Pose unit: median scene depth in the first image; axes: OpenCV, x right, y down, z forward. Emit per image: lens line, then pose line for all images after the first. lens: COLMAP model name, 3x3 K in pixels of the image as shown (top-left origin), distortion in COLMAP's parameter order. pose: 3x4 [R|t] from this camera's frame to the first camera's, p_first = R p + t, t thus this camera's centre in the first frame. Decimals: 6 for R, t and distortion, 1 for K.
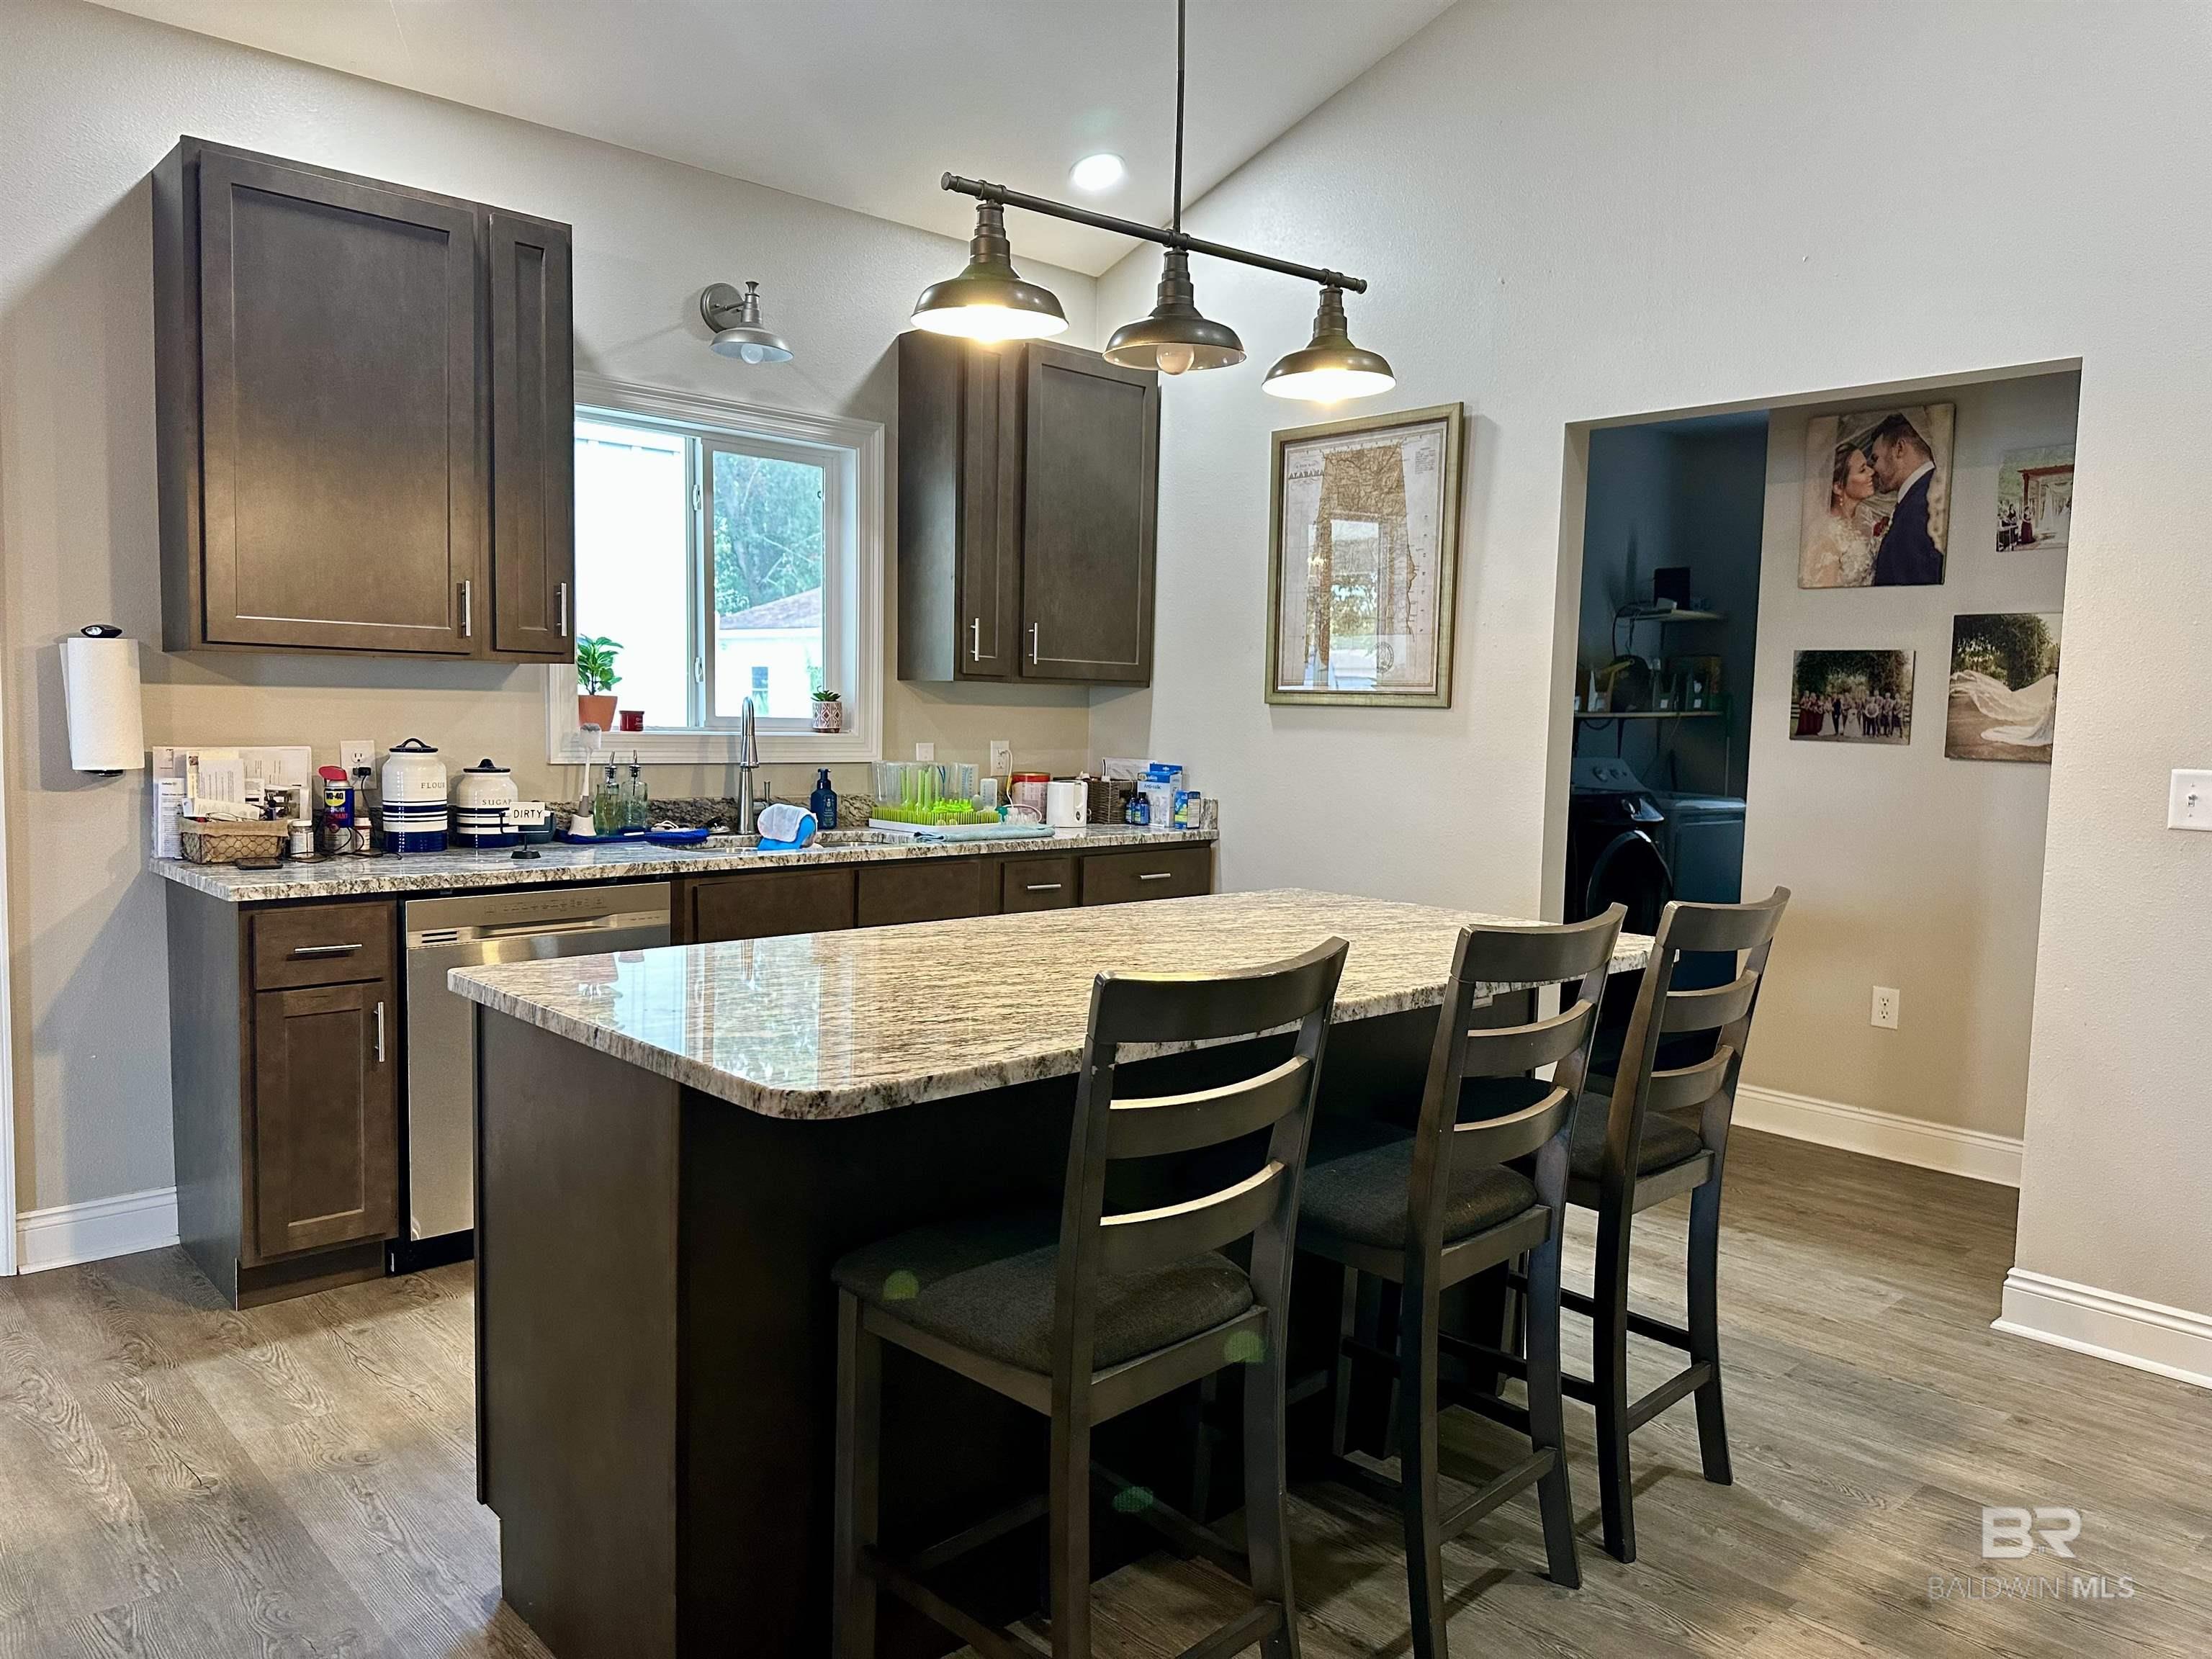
lens RADIAL K [[1552.9, 0, 1125.7], [0, 1552.9, 826.6], [0, 0, 1]] dist [0.047419, -0.049694]
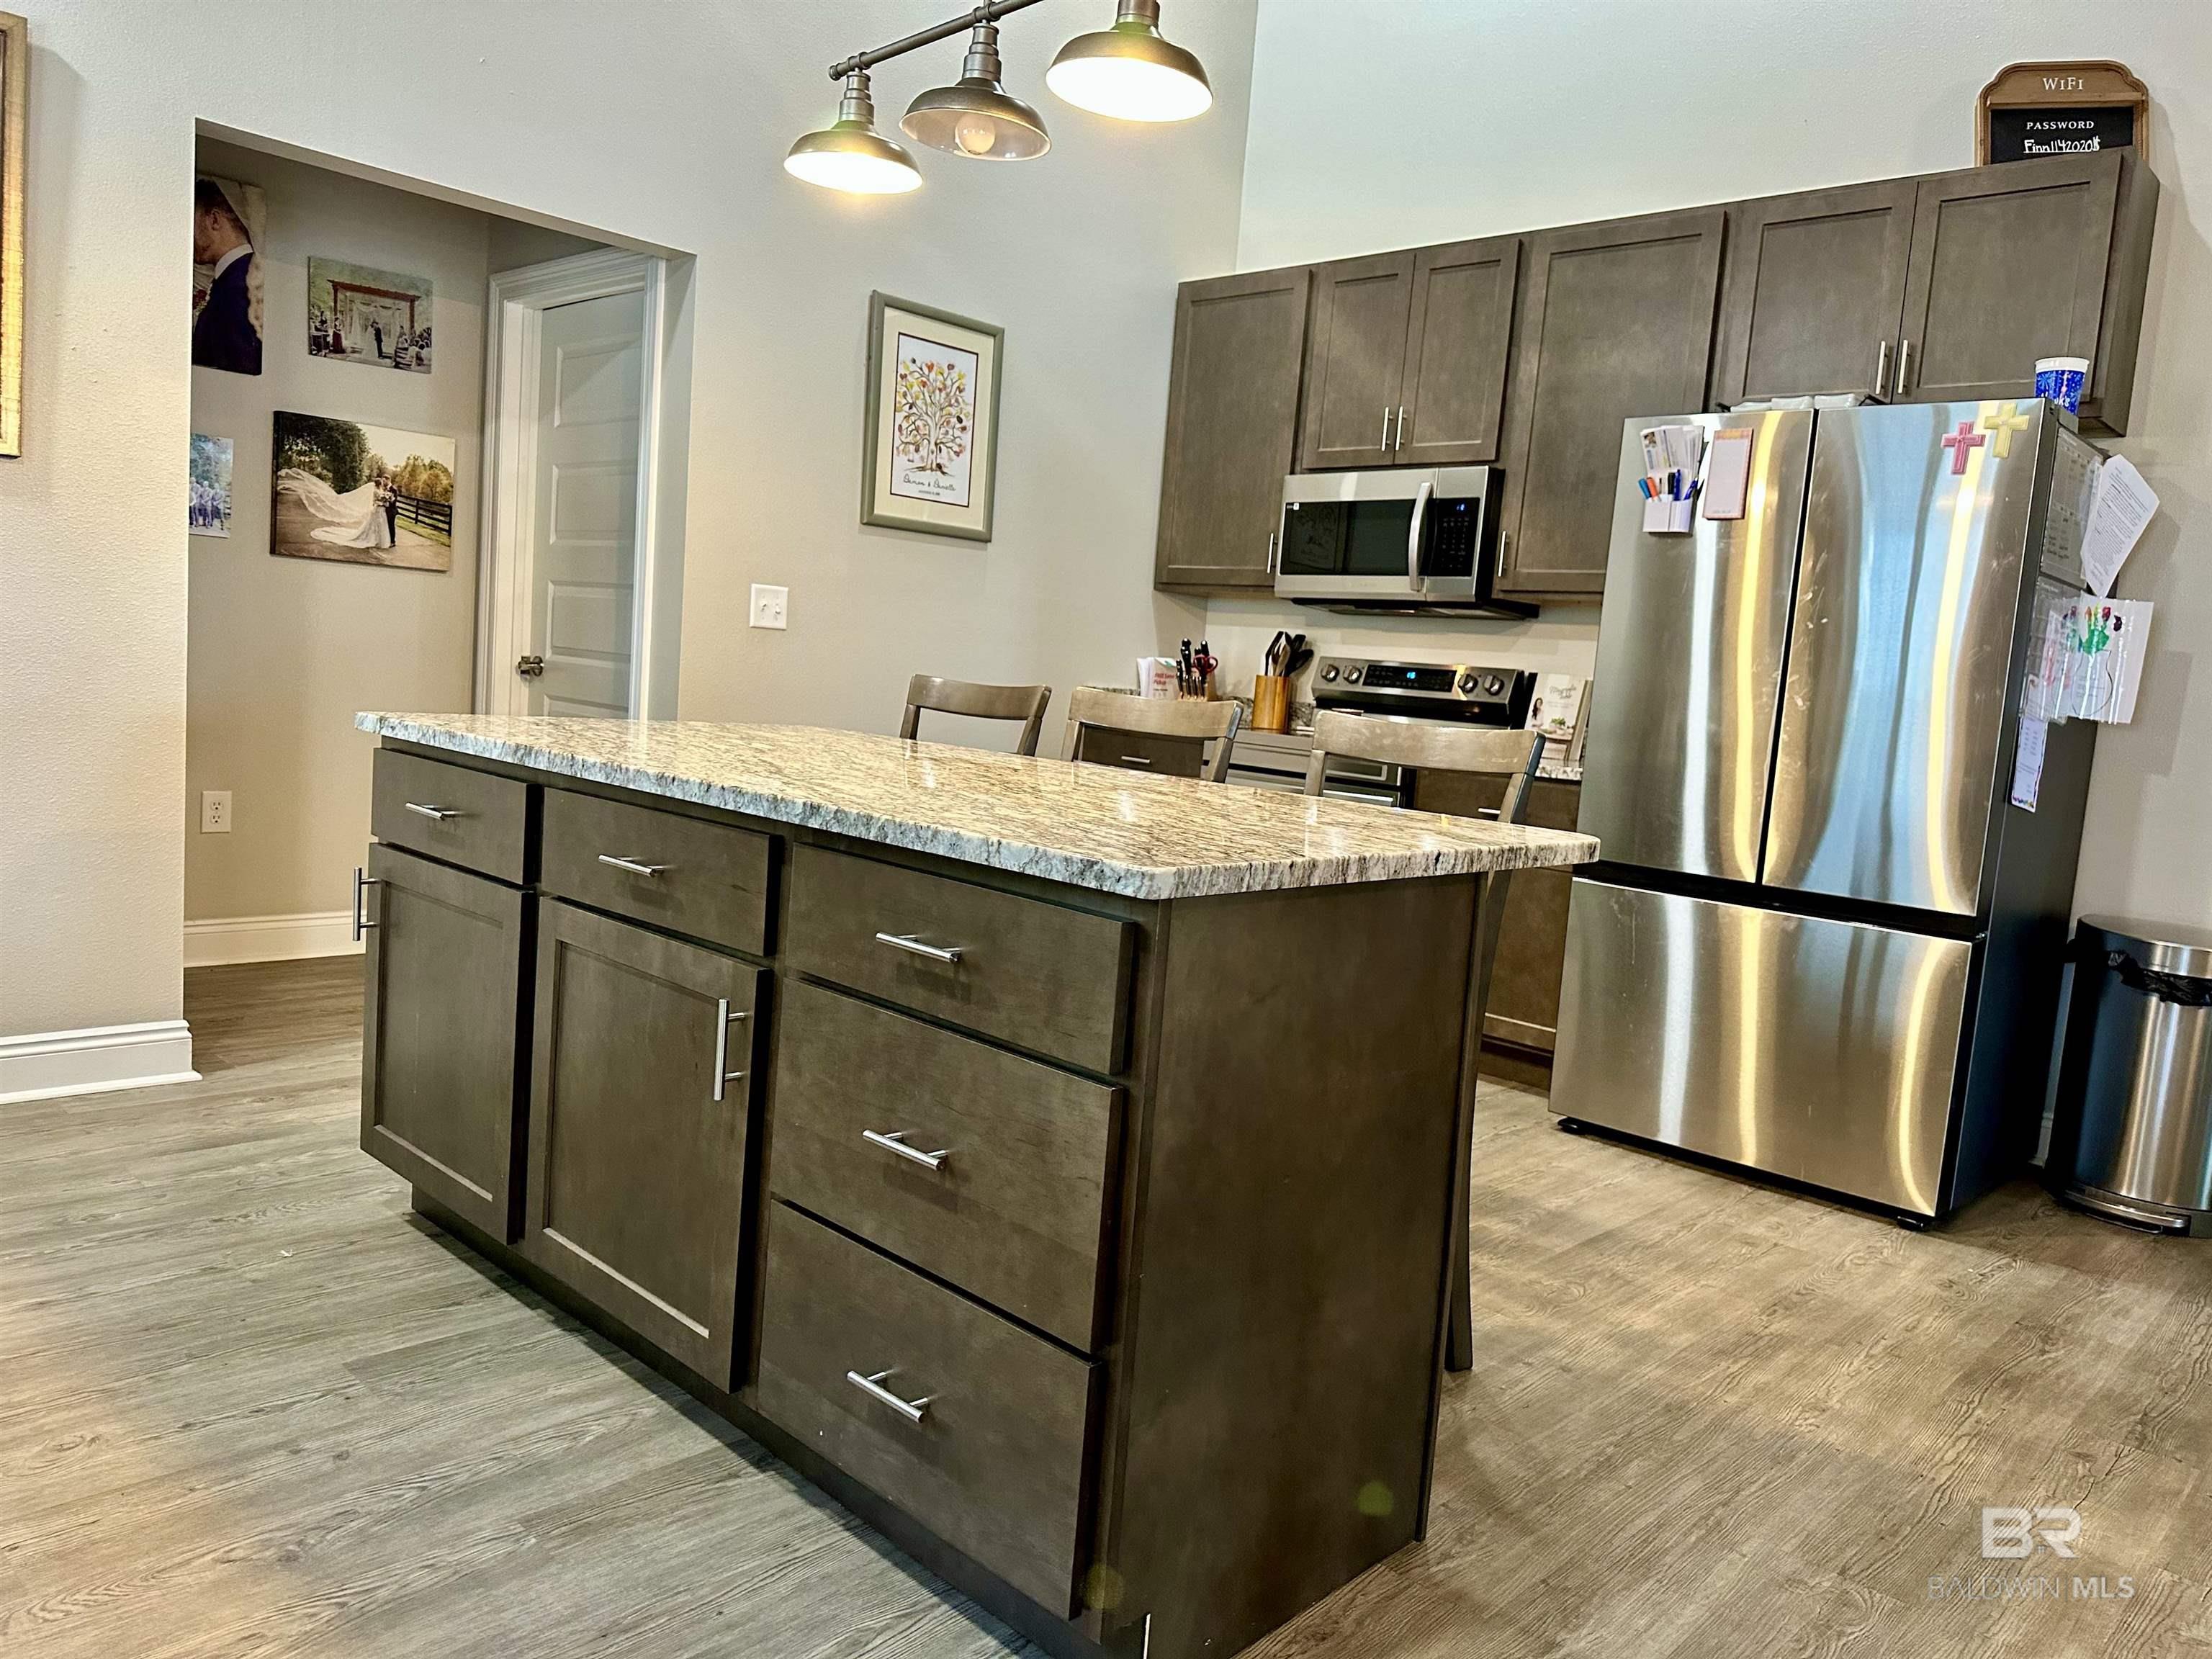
lens RADIAL K [[1552.9, 0, 1108.0], [0, 1552.9, 820.4], [0, 0, 1]] dist [0.047419, -0.049694]
pose [[-0.053177, -0.132325, 0.989779, -0.668613], [0.002627, 0.991159, 0.132650, -0.008502], [-0.998582, 0.009654, -0.052360, 0.664634]]
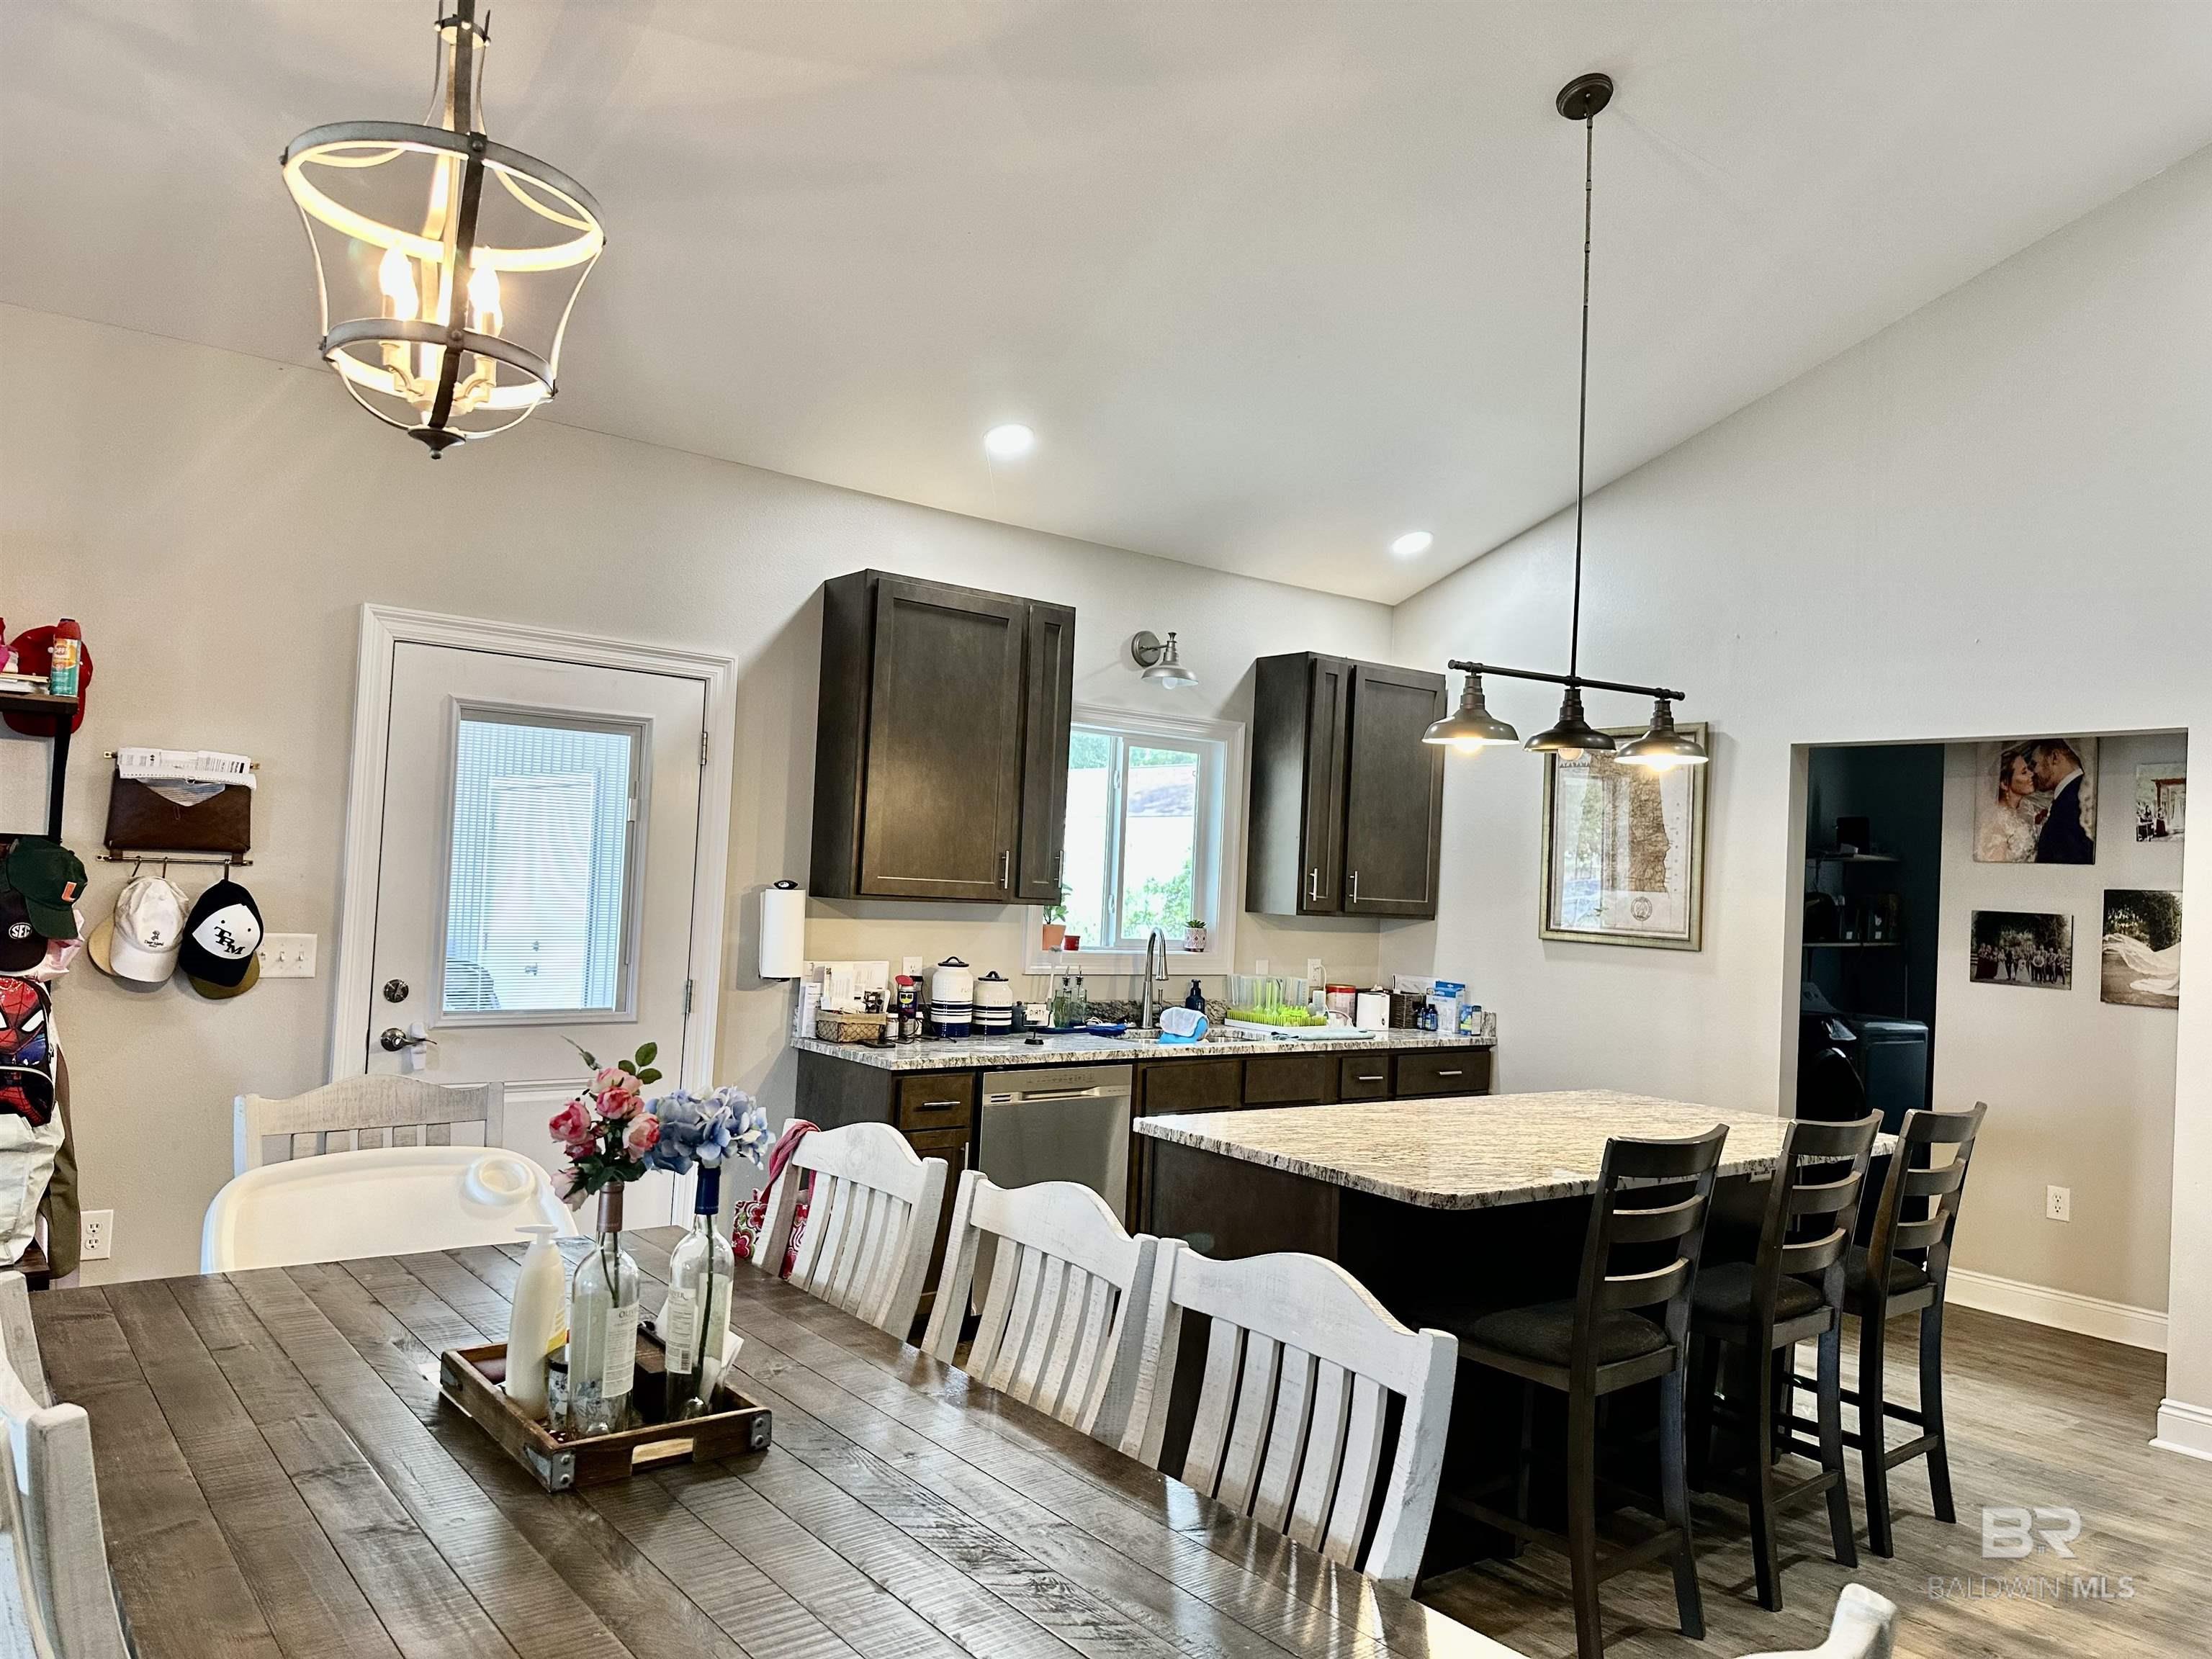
lens RADIAL K [[1552.9, 0, 1093.2], [0, 1552.9, 830.9], [0, 0, 1]] dist [0.047419, -0.049694]
pose [[0.995079, 0.021674, -0.096689, -0.208113], [-0.032261, 0.993483, -0.109315, -0.020954], [0.093689, 0.111896, 0.989293, -0.430274]]
